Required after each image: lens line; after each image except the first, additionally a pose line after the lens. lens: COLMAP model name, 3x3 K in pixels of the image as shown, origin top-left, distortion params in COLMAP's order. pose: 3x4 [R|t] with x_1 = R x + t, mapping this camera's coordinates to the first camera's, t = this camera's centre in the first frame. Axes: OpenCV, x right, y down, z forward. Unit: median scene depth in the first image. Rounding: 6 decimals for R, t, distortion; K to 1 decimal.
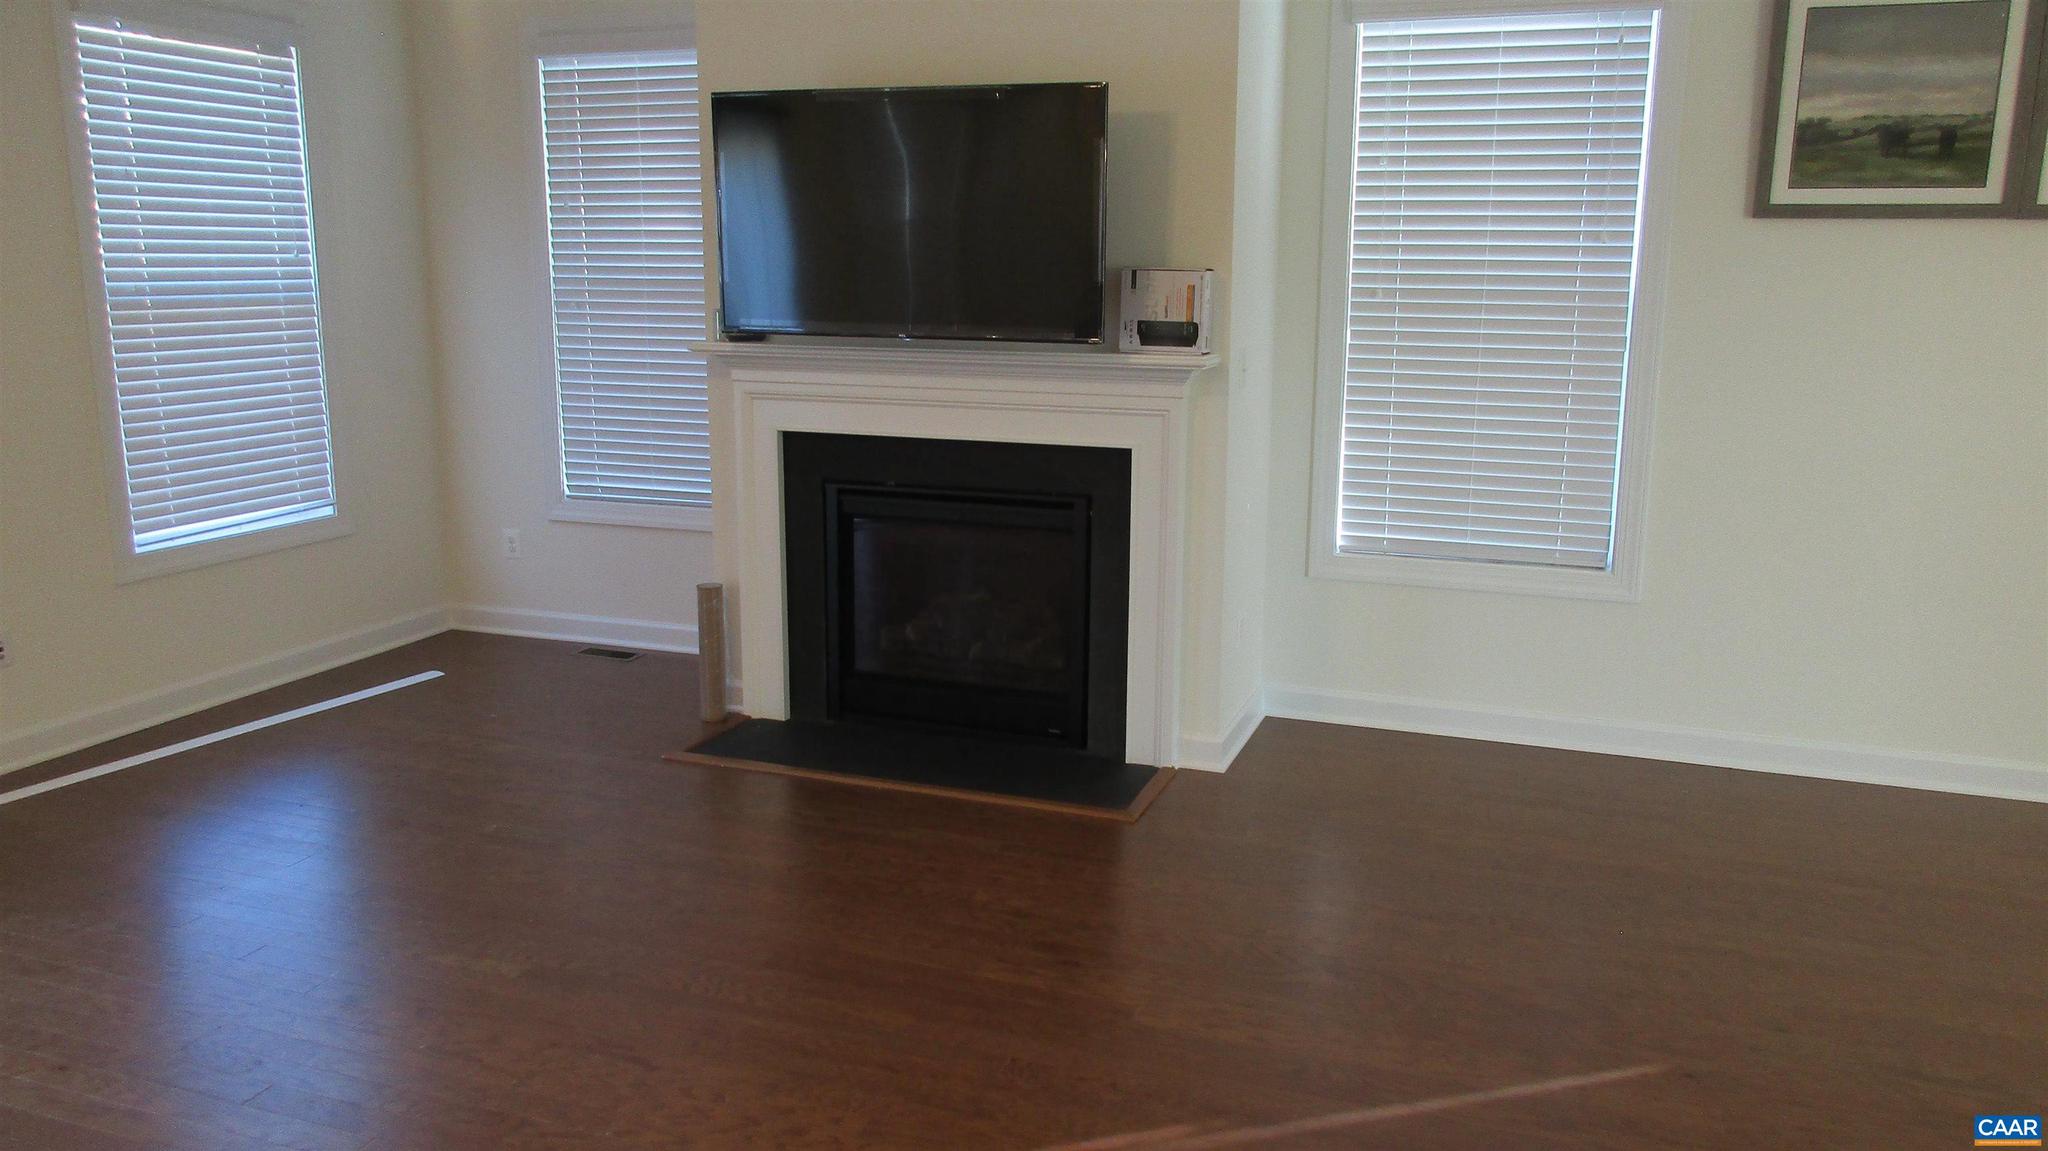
lens RADIAL K [[1612.3, 0, 1024.0], [0, 1612.3, 575.5], [0, 0, 1]] dist [-0.042247, 0.001632]
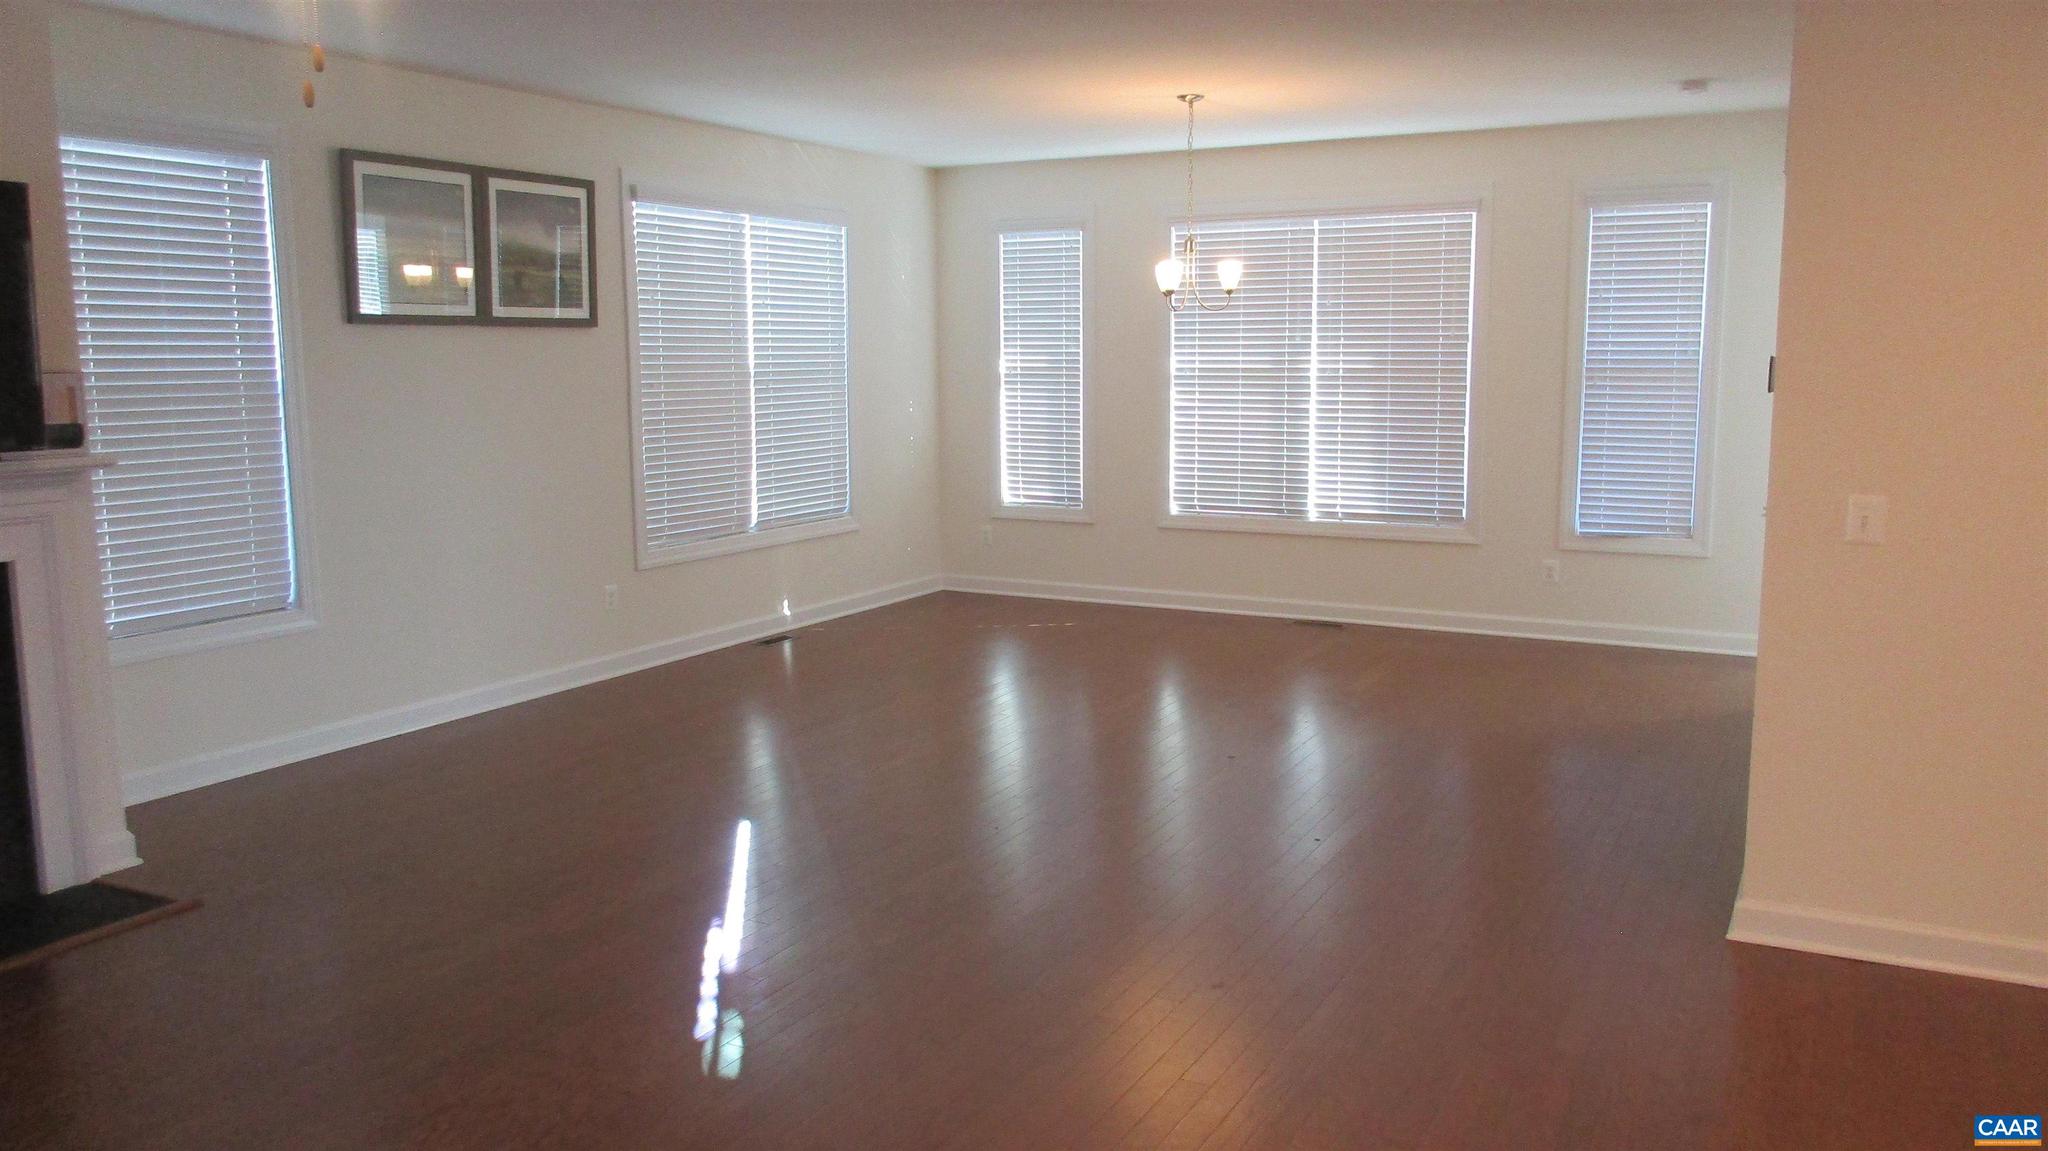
lens RADIAL K [[1516.1, 0, 1024.0], [0, 1516.1, 575.5], [0, 0, 1]] dist [-0.000284, -0.001529]
pose [[0.124335, -0.149254, 0.980951, -0.761750], [0.205796, 0.971003, 0.121656, -0.058459], [-0.970664, 0.186749, 0.151446, 0.299285]]
